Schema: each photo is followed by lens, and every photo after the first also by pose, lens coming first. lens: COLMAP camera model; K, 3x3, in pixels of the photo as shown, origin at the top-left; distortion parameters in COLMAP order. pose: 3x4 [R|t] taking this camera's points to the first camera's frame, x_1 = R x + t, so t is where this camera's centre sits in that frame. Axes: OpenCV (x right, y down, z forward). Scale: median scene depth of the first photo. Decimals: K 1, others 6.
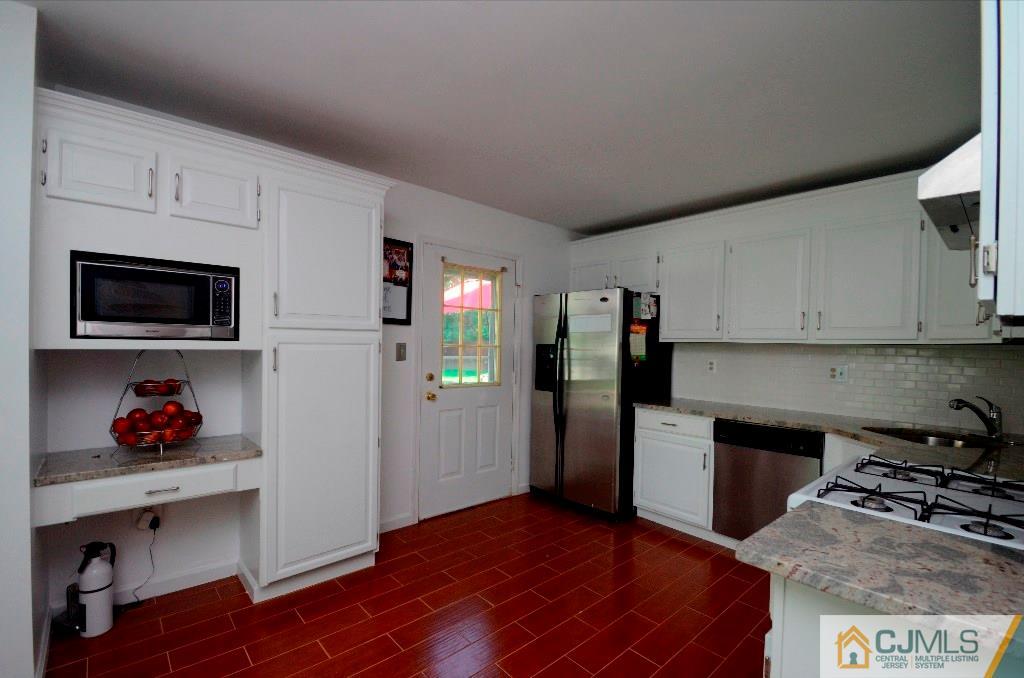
lens RADIAL K [[460.9, 0, 505.7], [0, 460.9, 342.6], [0, 0, 1]] dist [-0.001336, -0.001966]
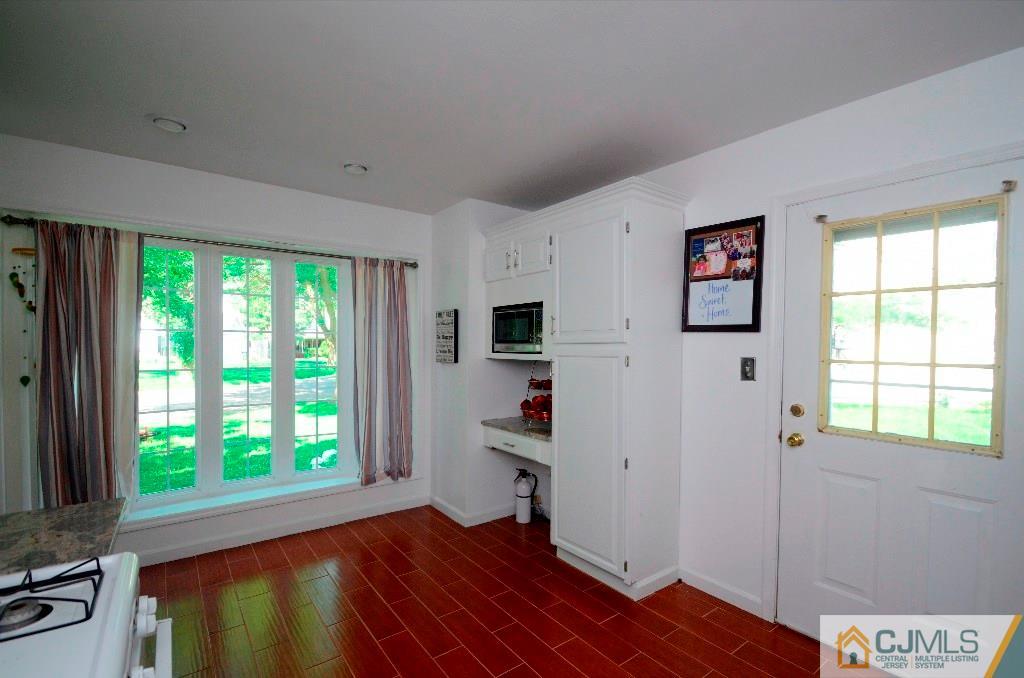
lens RADIAL K [[460.9, 0, 504.1], [0, 460.9, 342.9], [0, 0, 1]] dist [-0.001336, -0.001966]
pose [[-0.097096, -0.022400, -0.995023, 0.547336], [-0.002200, 0.999749, -0.022292, -0.004132], [0.995273, 0.000024, -0.097121, 0.692970]]
